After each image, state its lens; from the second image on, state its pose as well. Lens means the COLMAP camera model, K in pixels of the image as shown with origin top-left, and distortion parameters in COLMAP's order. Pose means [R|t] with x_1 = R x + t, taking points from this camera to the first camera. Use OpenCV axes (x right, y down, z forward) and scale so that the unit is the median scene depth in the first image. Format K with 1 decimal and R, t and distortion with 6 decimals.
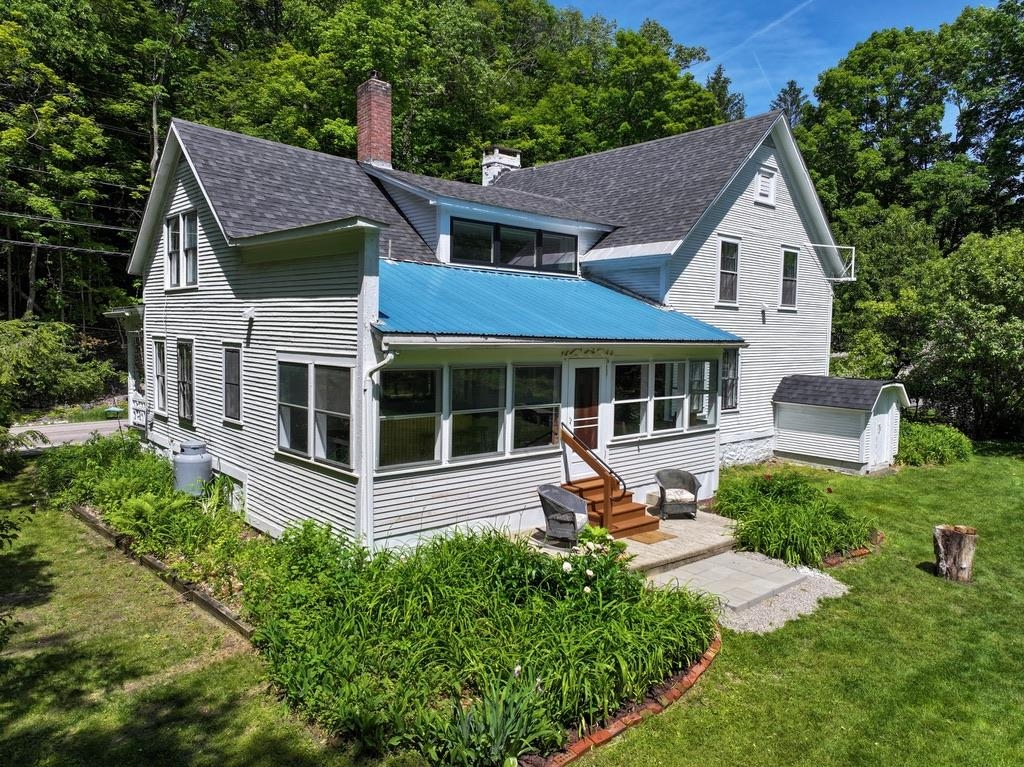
lens RADIAL K [[716.2, 0, 508.6], [0, 716.2, 374.2], [0, 0, 1]] dist [0.001571, 0.010381]
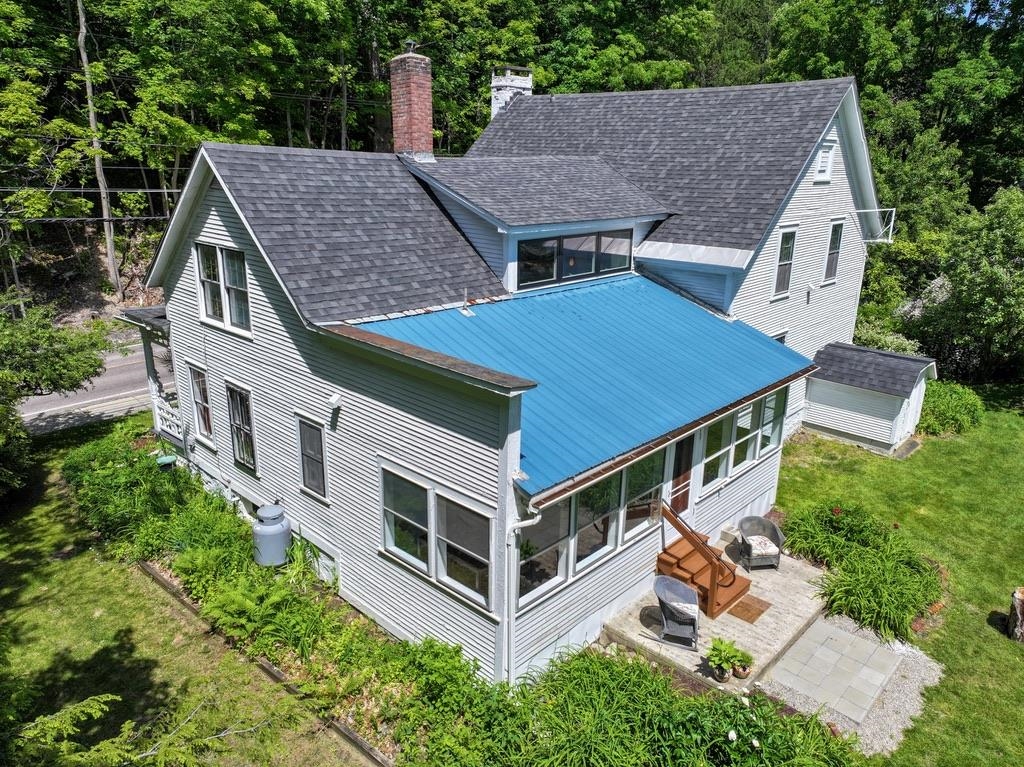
lens RADIAL K [[716.2, 0, 513.0], [0, 716.2, 380.2], [0, 0, 1]] dist [0.001571, 0.010381]
pose [[0.996510, -0.027831, 0.078694, -0.159075], [0.008785, 0.972511, 0.232691, -0.251426], [-0.083006, -0.231188, 0.969362, 0.070048]]
